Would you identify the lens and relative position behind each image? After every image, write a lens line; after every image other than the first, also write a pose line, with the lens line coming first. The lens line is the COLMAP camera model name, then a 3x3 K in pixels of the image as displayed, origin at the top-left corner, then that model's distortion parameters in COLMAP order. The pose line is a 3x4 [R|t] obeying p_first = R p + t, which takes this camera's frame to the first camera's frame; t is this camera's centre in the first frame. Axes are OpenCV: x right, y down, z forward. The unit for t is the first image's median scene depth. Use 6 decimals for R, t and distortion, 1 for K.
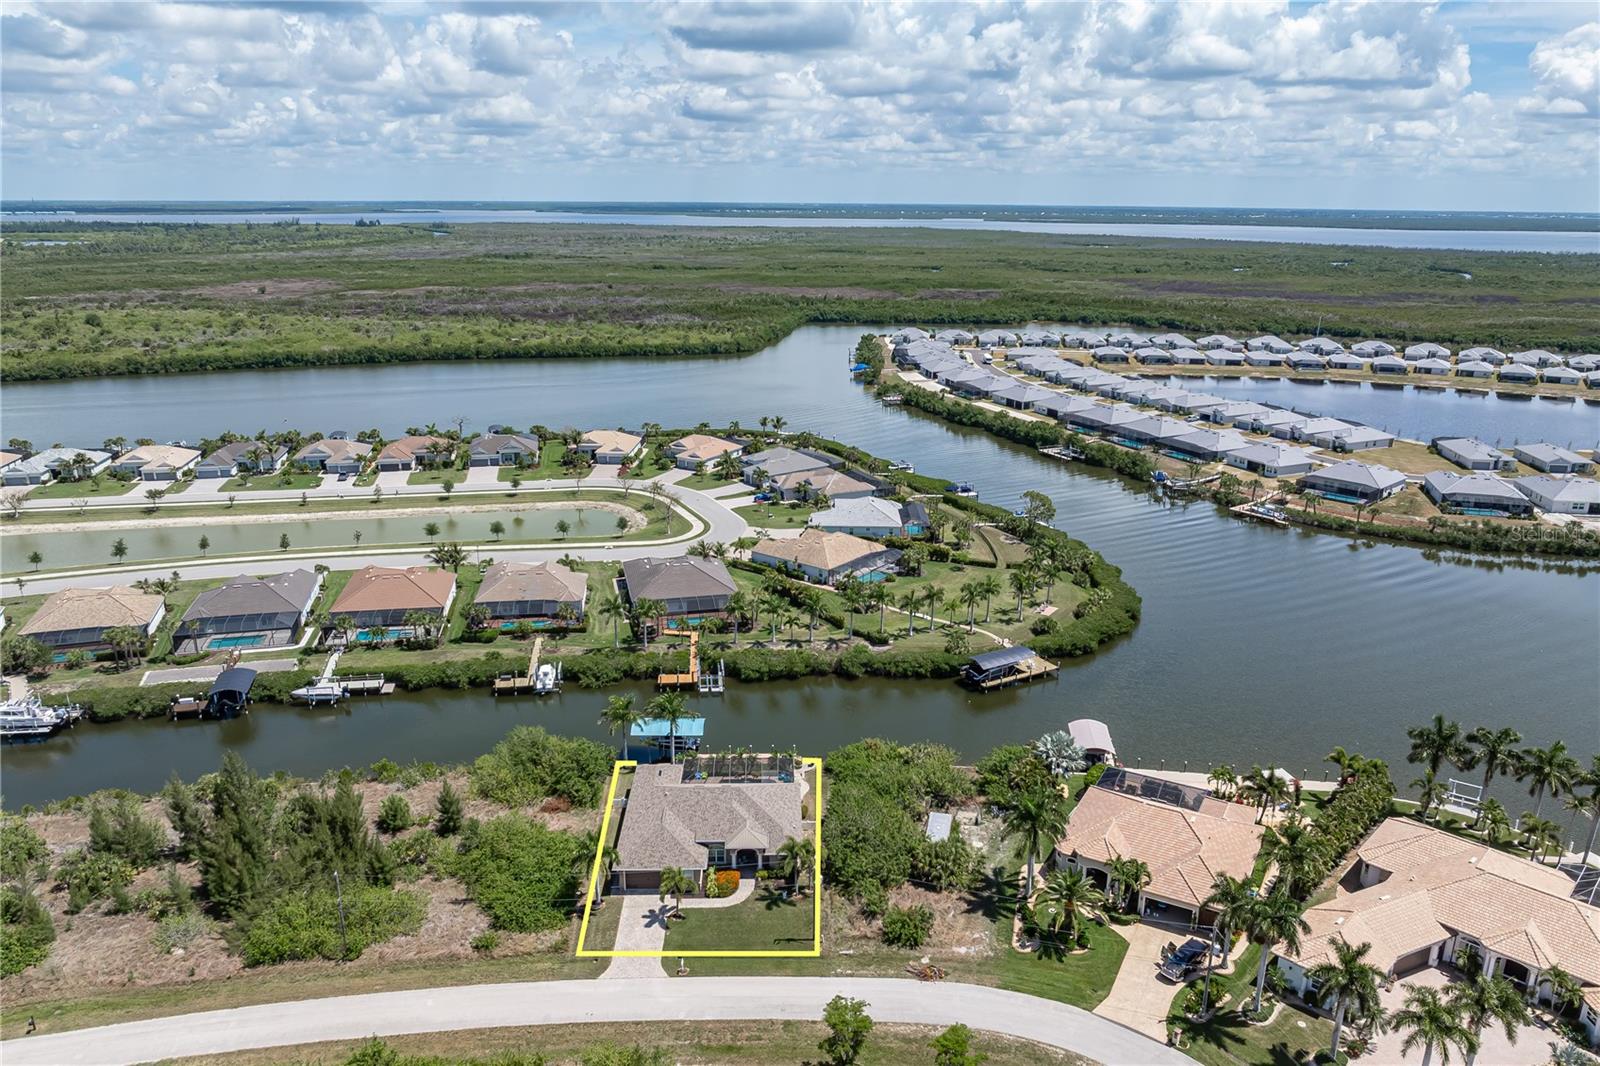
lens RADIAL K [[1129.5, 0, 802.3], [0, 1129.5, 510.0], [0, 0, 1]] dist [-0.029968, 0.017085]
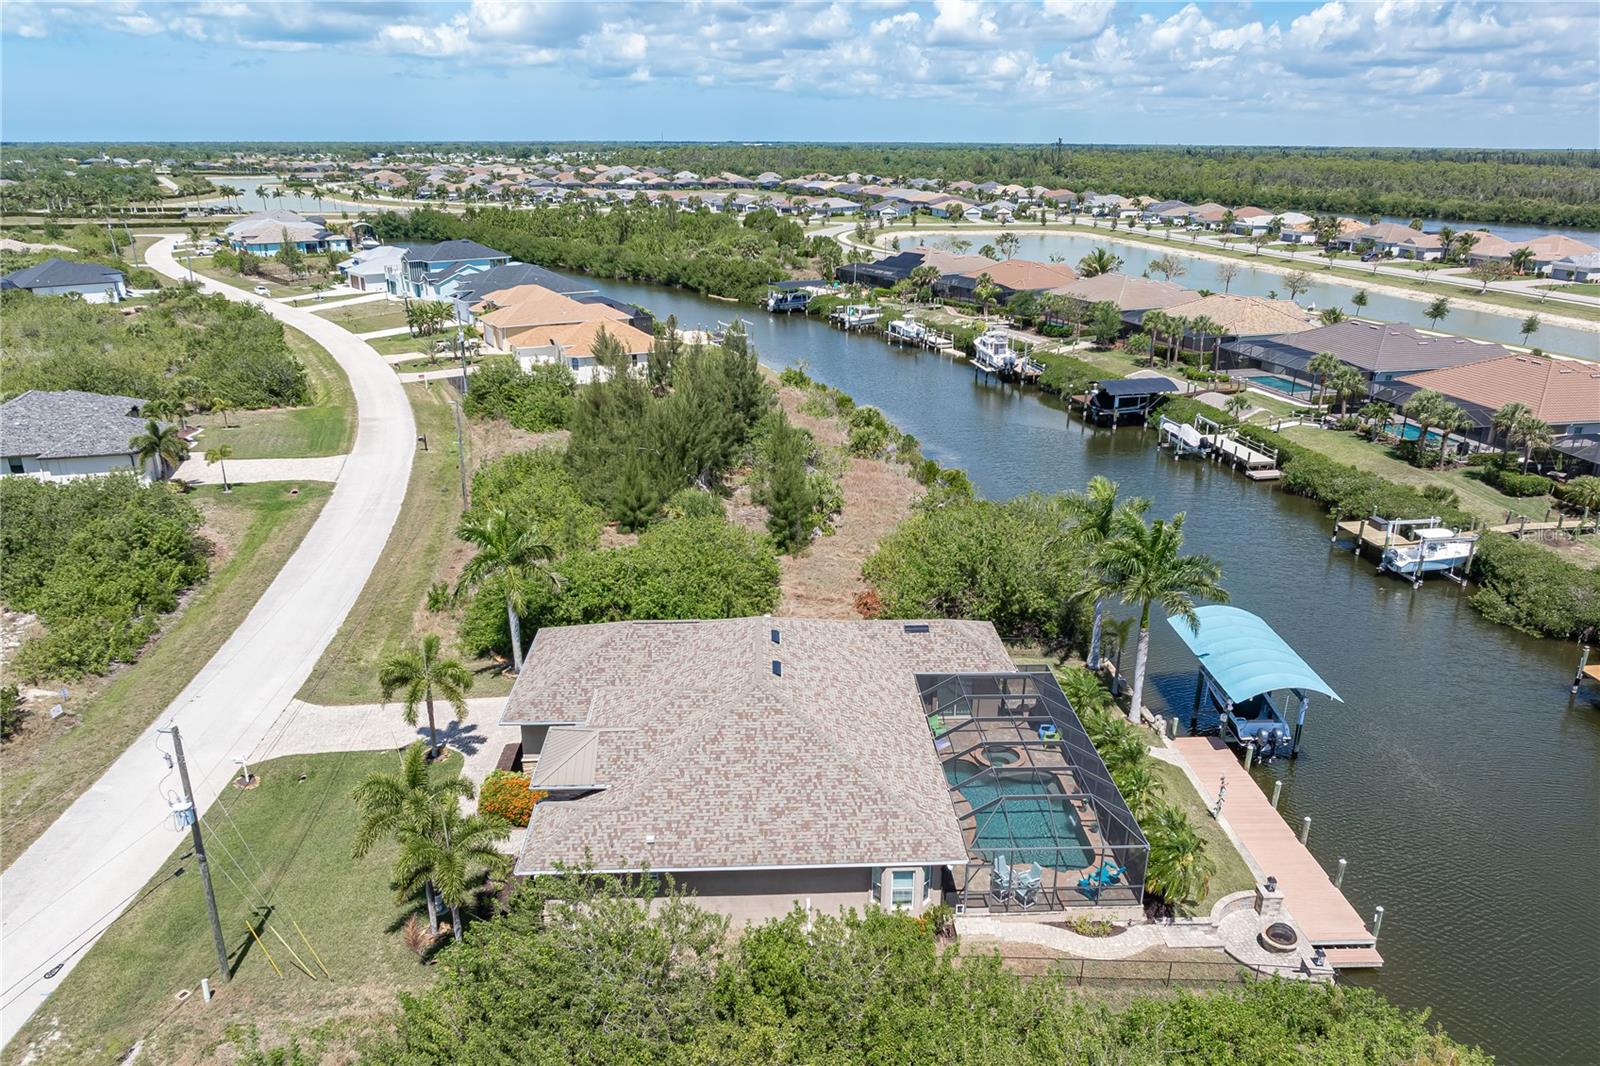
lens RADIAL K [[1129.5, 0, 803.0], [0, 1129.5, 555.6], [0, 0, 1]] dist [-0.029968, 0.017085]
pose [[0.014970, 0.339095, -0.940633, 0.184008], [-0.268785, 0.907476, 0.322864, 0.072466], [0.963084, 0.247995, 0.104729, 0.708960]]
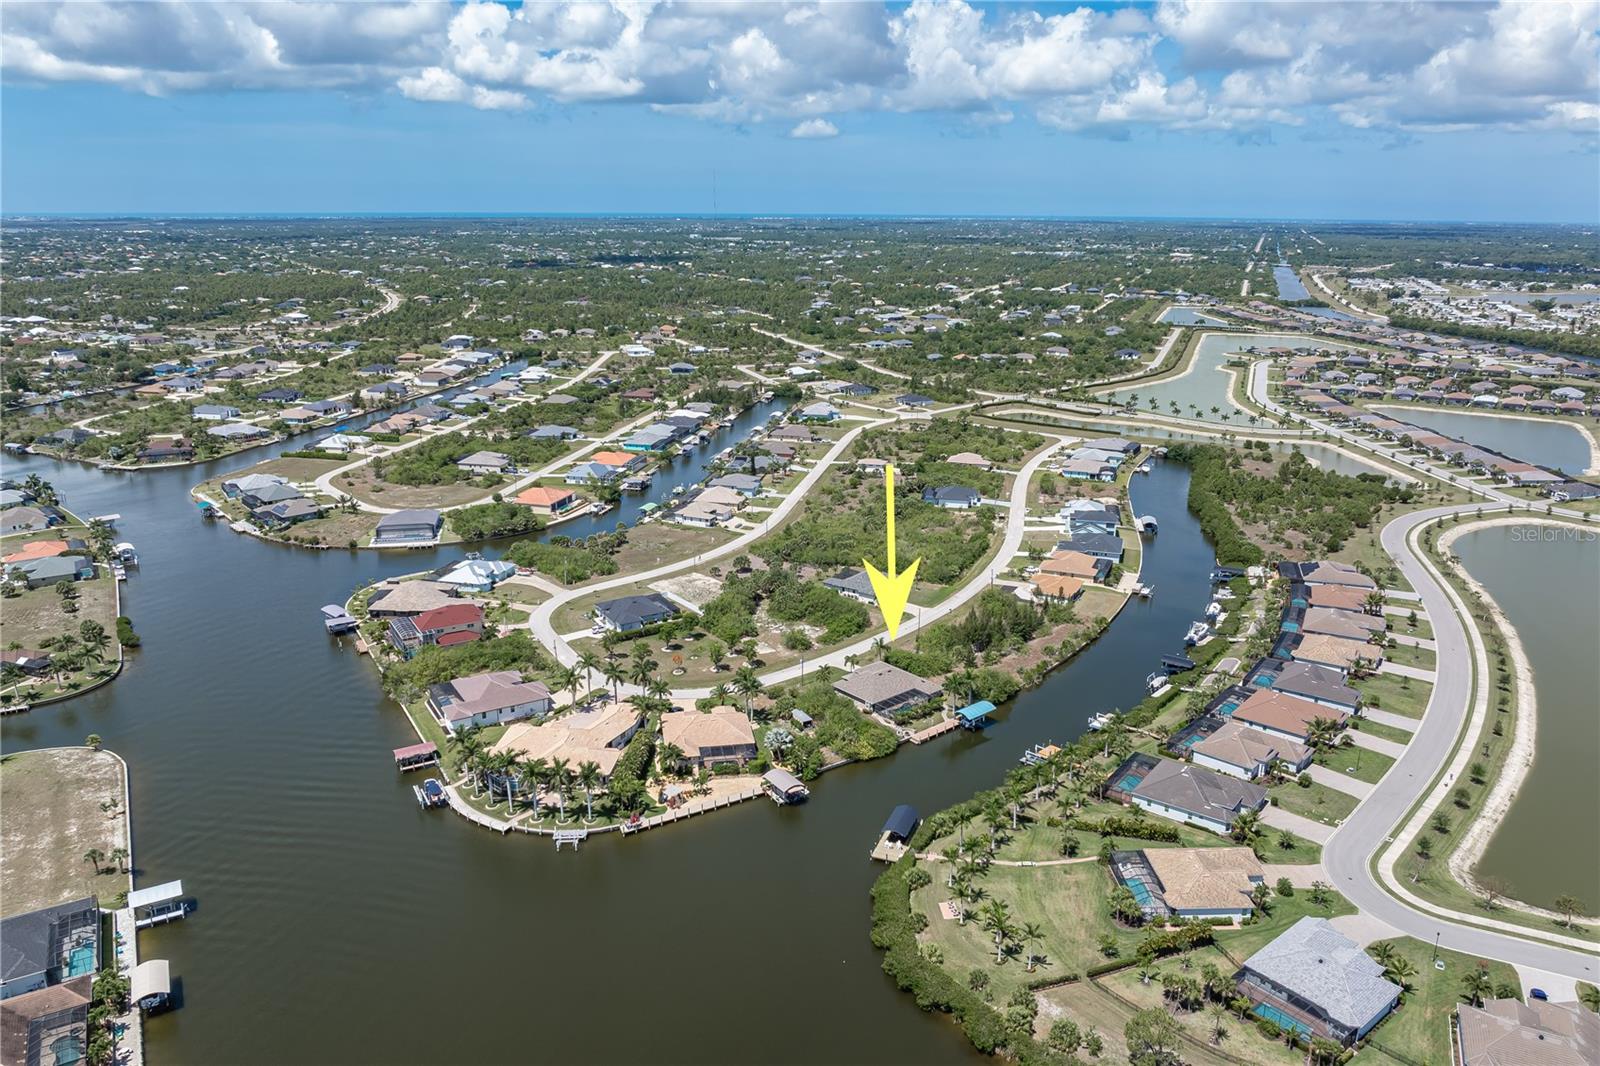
lens RADIAL K [[1129.5, 0, 808.1], [0, 1129.5, 534.3], [0, 0, 1]] dist [-0.029968, 0.017085]
pose [[-0.772539, 0.166015, -0.612881, 0.978047], [-0.178460, 0.869541, 0.460488, -0.711298], [0.609374, 0.465120, -0.642127, 1.610164]]
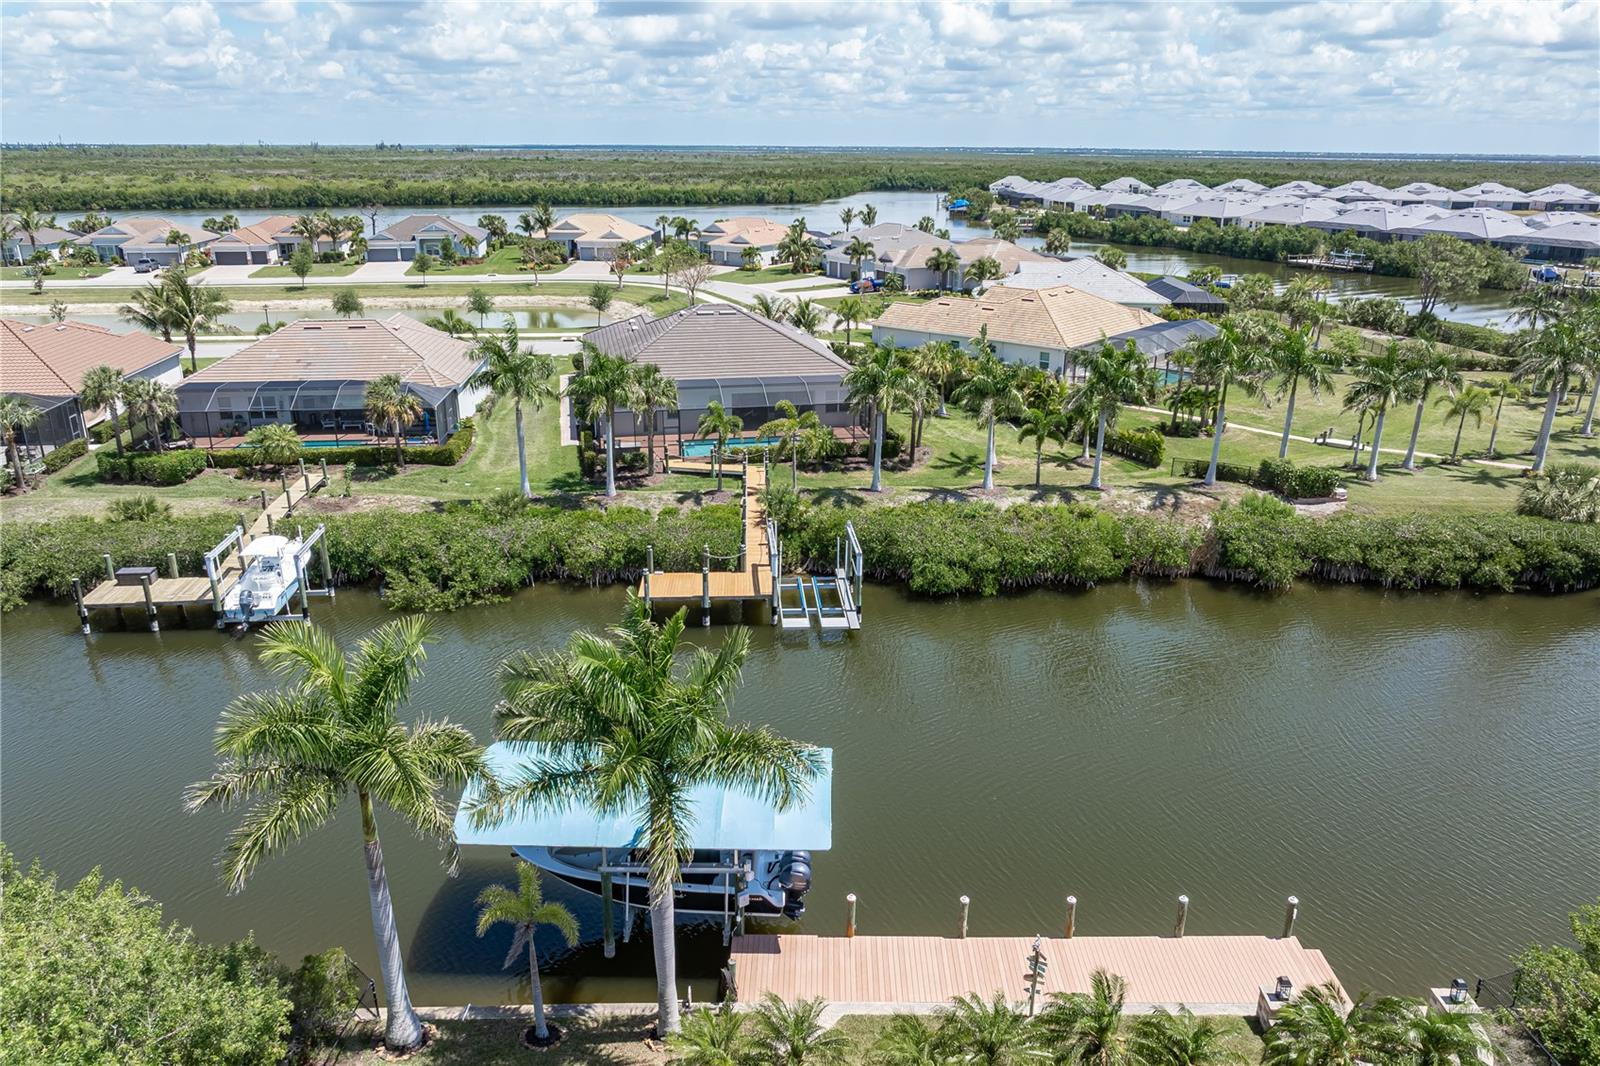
lens RADIAL K [[1129.5, 0, 811.2], [0, 1129.5, 536.1], [0, 0, 1]] dist [-0.029968, 0.017085]
pose [[0.999613, 0.009302, -0.026211, -0.075060], [-0.007587, 0.997871, 0.064780, 0.116355], [0.026758, -0.064556, 0.997555, 0.699522]]
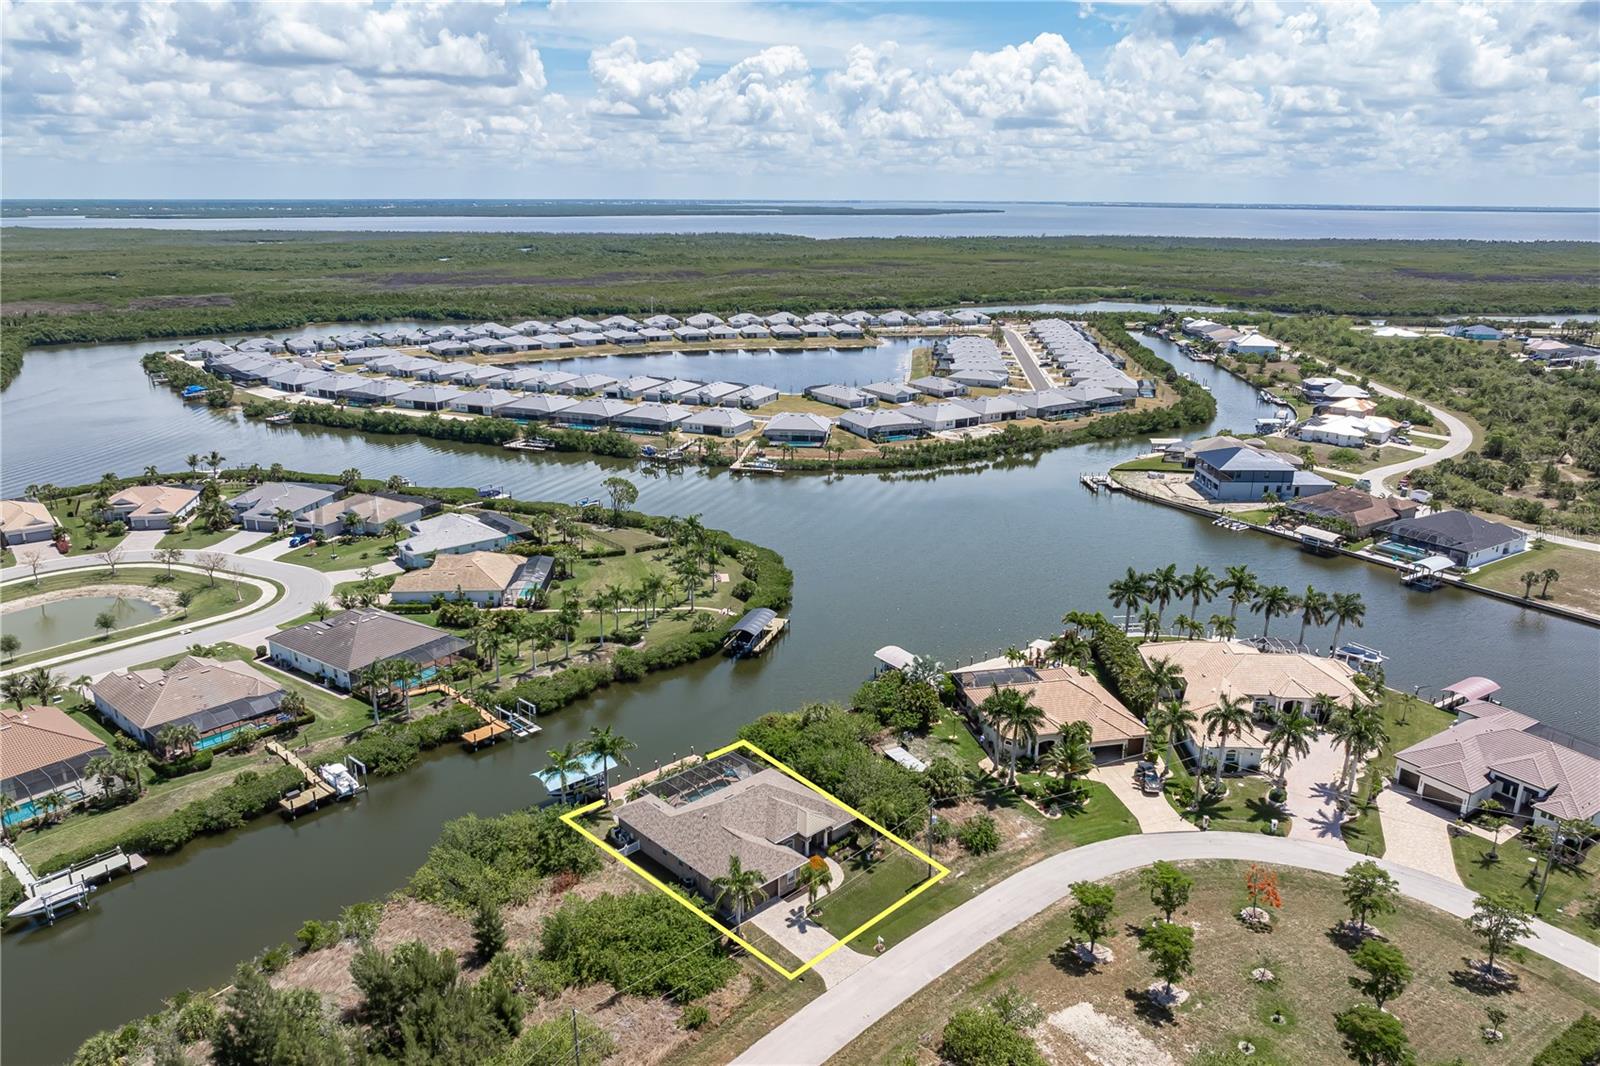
lens RADIAL K [[1129.5, 0, 800.6], [0, 1129.5, 543.4], [0, 0, 1]] dist [-0.029968, 0.017085]
pose [[0.749967, -0.198293, 0.631054, -0.453546], [0.176409, 0.979416, 0.098106, -0.039553], [-0.637518, 0.037747, 0.769510, 0.149901]]
